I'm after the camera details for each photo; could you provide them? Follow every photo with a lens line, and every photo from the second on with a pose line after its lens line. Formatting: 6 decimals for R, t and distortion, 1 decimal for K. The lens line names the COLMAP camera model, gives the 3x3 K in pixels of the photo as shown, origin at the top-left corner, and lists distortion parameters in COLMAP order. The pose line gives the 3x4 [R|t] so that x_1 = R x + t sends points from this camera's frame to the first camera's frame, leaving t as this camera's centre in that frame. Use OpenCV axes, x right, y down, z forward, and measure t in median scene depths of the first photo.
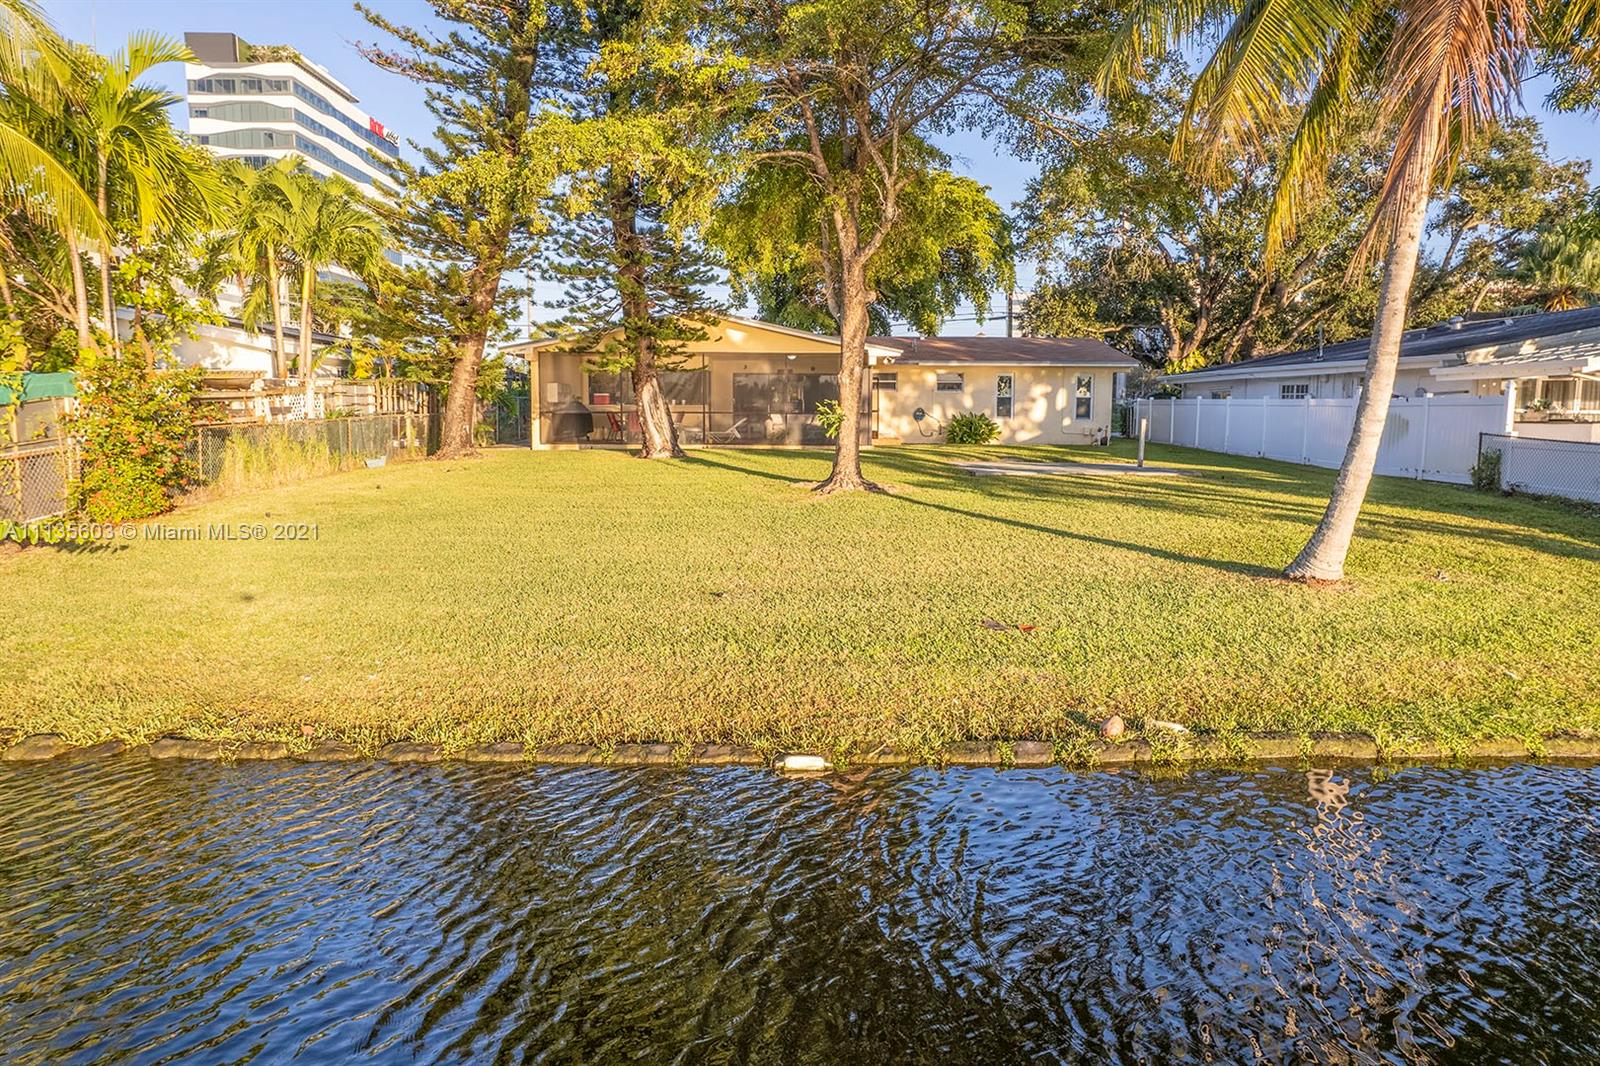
lens RADIAL K [[1020.8, 0, 805.8], [0, 1020.8, 534.6], [0, 0, 1]] dist [-0.074504, 0.062717]
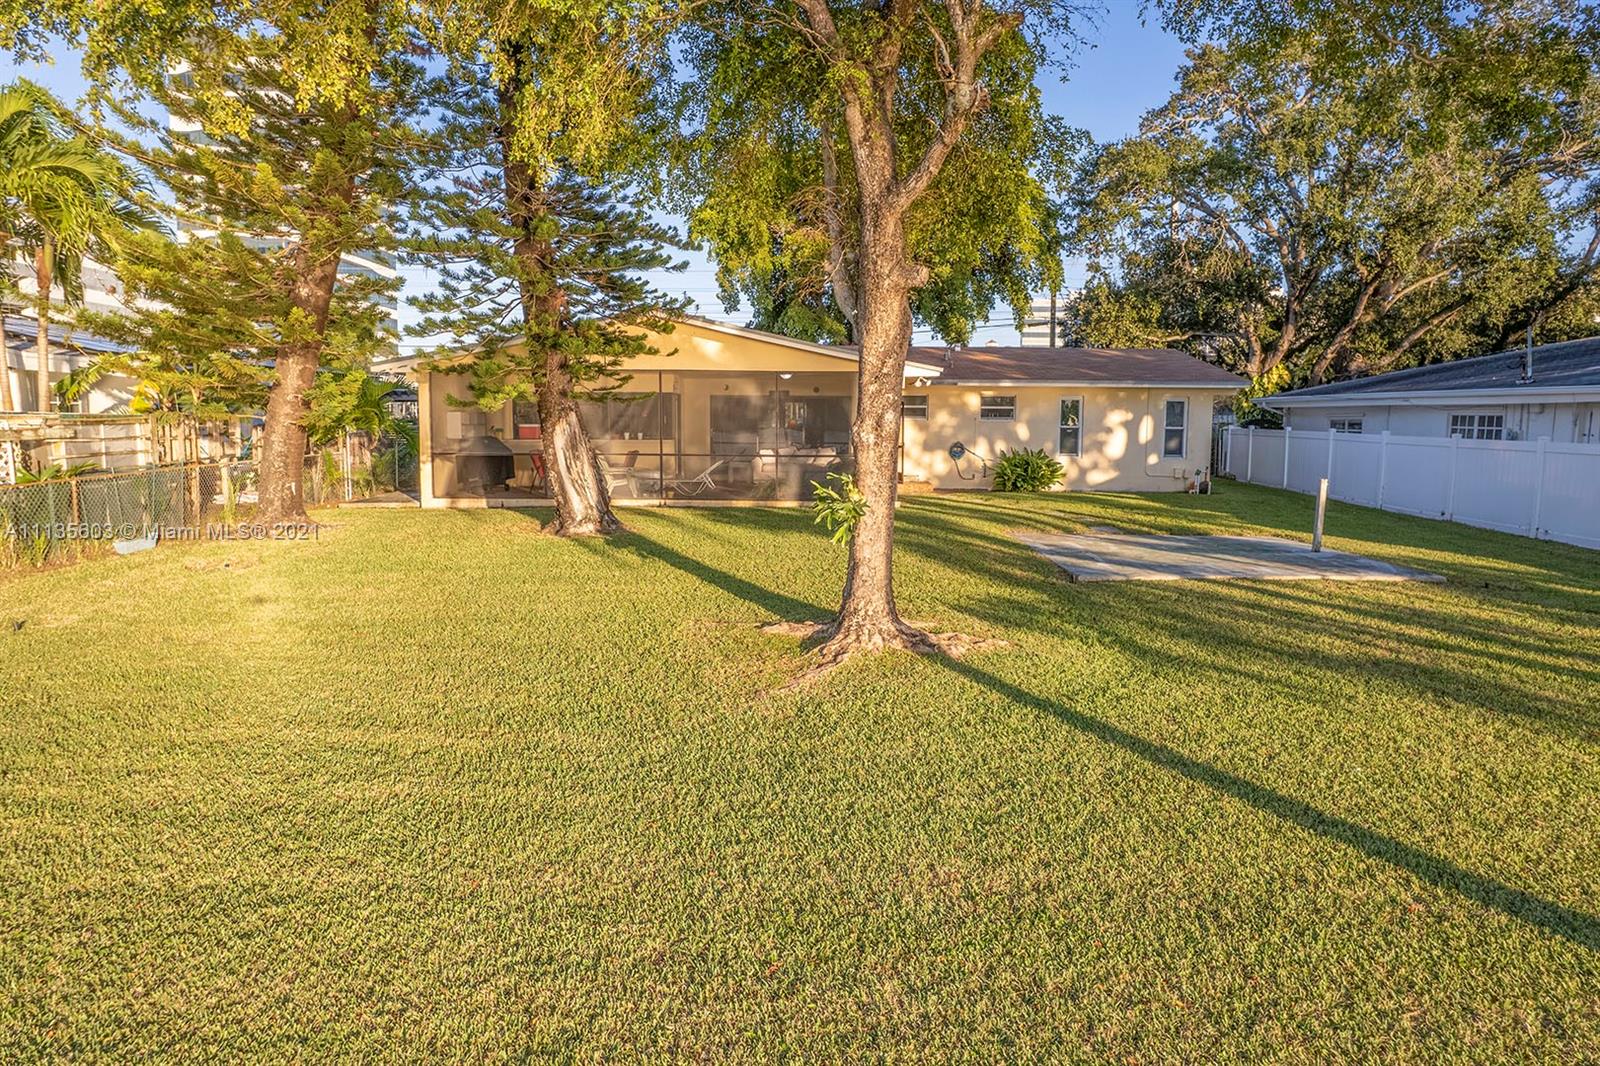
lens RADIAL K [[1020.8, 0, 811.1], [0, 1020.8, 533.1], [0, 0, 1]] dist [-0.074504, 0.062717]
pose [[0.999988, 0.002361, -0.004262, 0.007715], [-0.002395, 0.999965, -0.008024, -0.061461], [0.004243, 0.008034, 0.999959, 0.299481]]
